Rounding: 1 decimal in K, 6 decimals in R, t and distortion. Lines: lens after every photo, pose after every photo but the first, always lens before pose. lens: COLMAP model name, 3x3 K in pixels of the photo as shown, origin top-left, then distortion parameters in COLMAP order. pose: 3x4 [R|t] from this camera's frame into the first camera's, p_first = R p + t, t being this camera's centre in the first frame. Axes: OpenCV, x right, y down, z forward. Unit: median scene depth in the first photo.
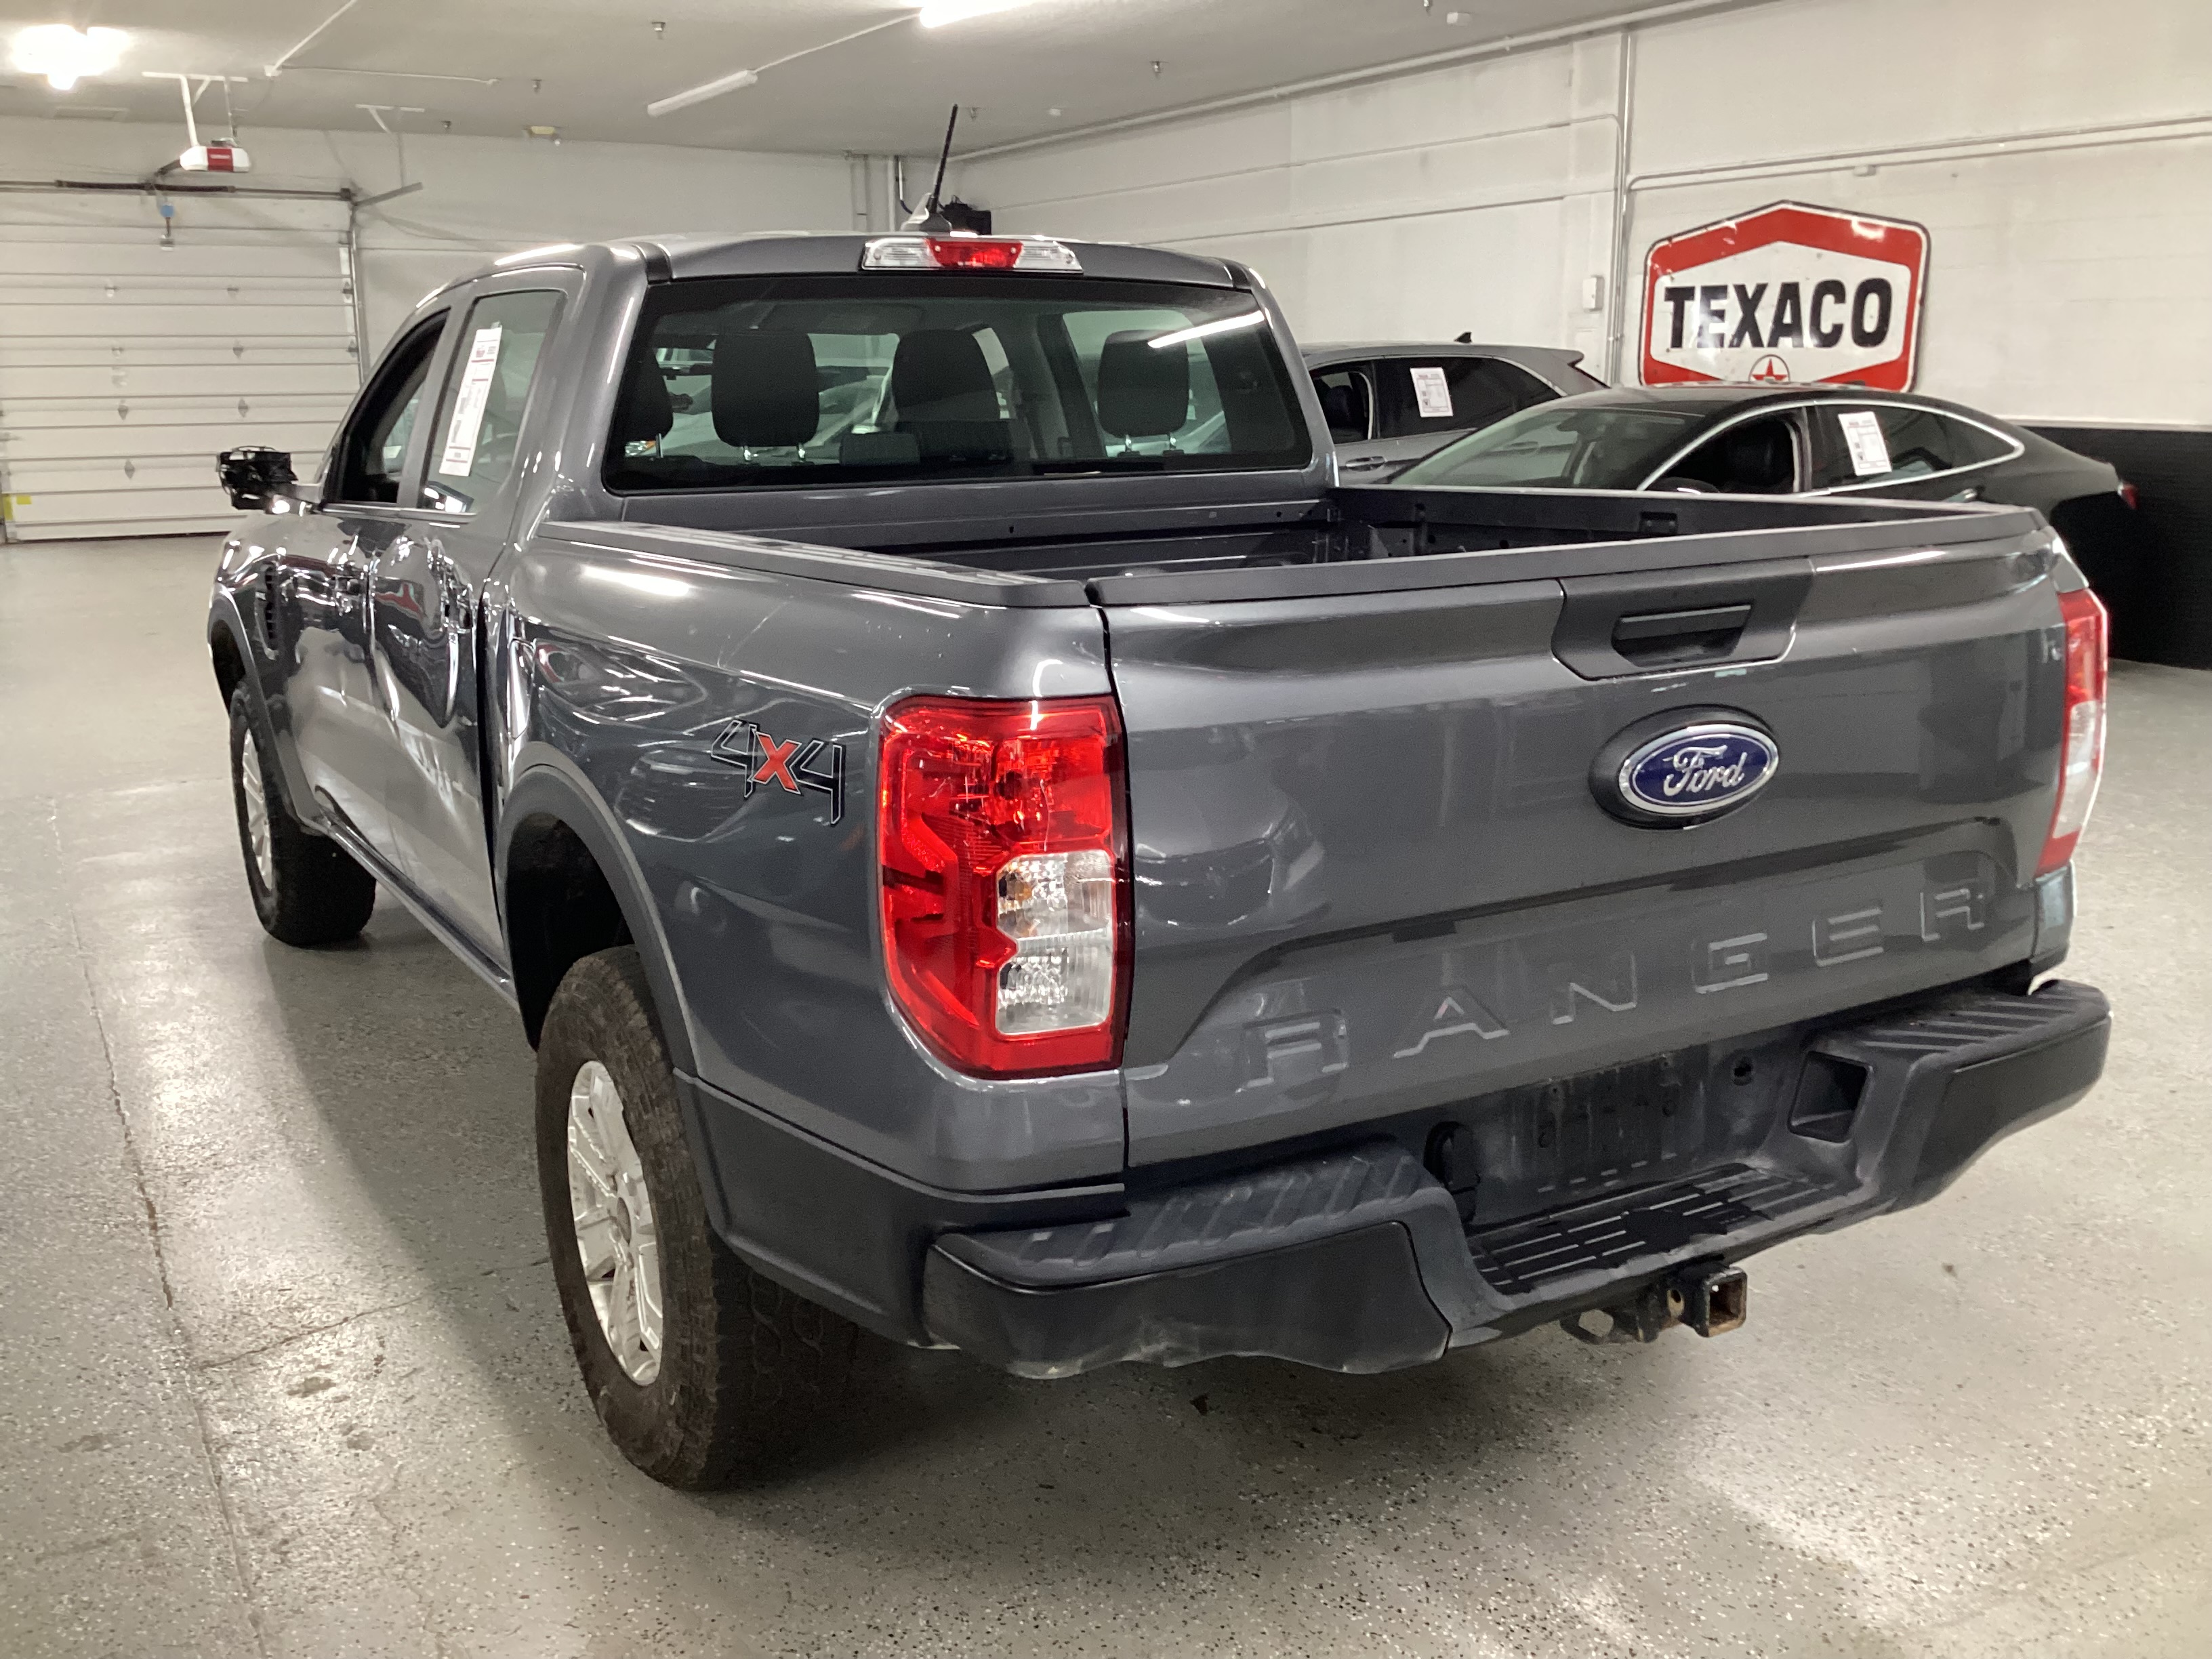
lens RADIAL K [[1993.2, 0, 1100.0], [0, 1993.2, 821.8], [0, 0, 1]] dist [0.079009, -0.115472]
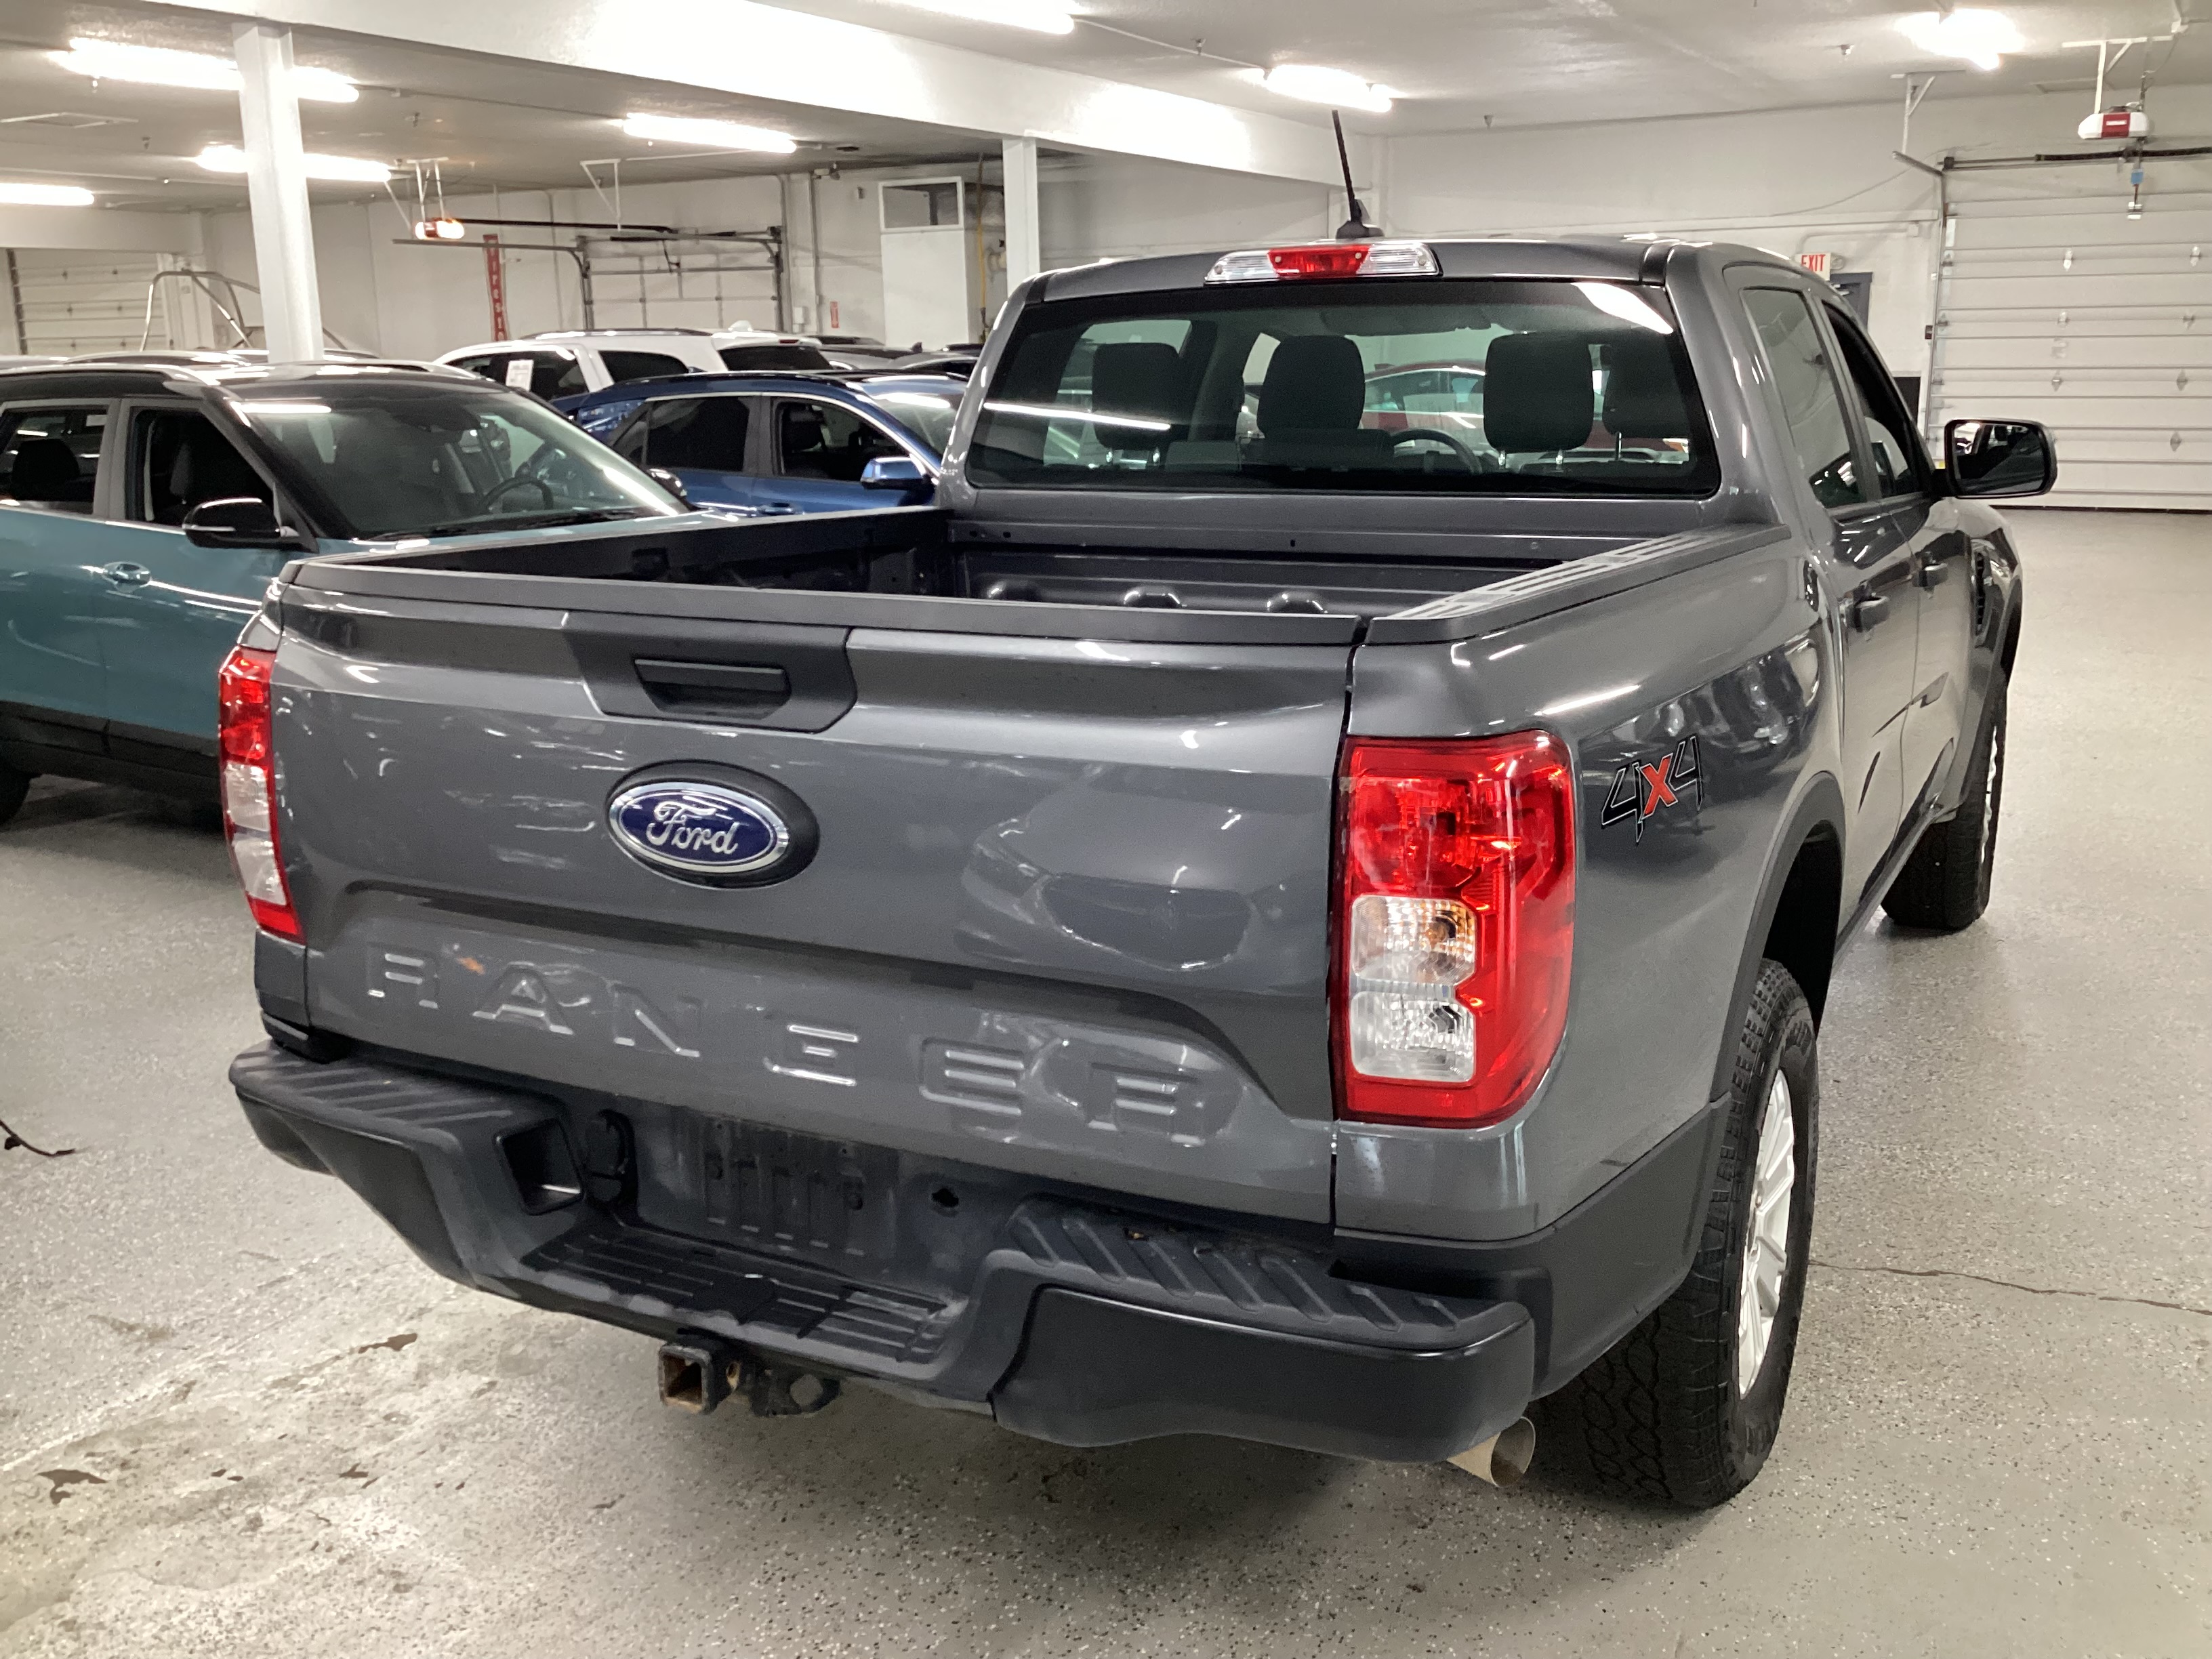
lens RADIAL K [[1993.2, 0, 1103.7], [0, 1993.2, 837.7], [0, 0, 1]] dist [0.079009, -0.115472]
pose [[0.545493, 0.202339, -0.813324, 0.719728], [-0.182599, 0.975801, 0.120292, -0.104688], [0.817982, 0.082894, 0.569239, 0.369814]]
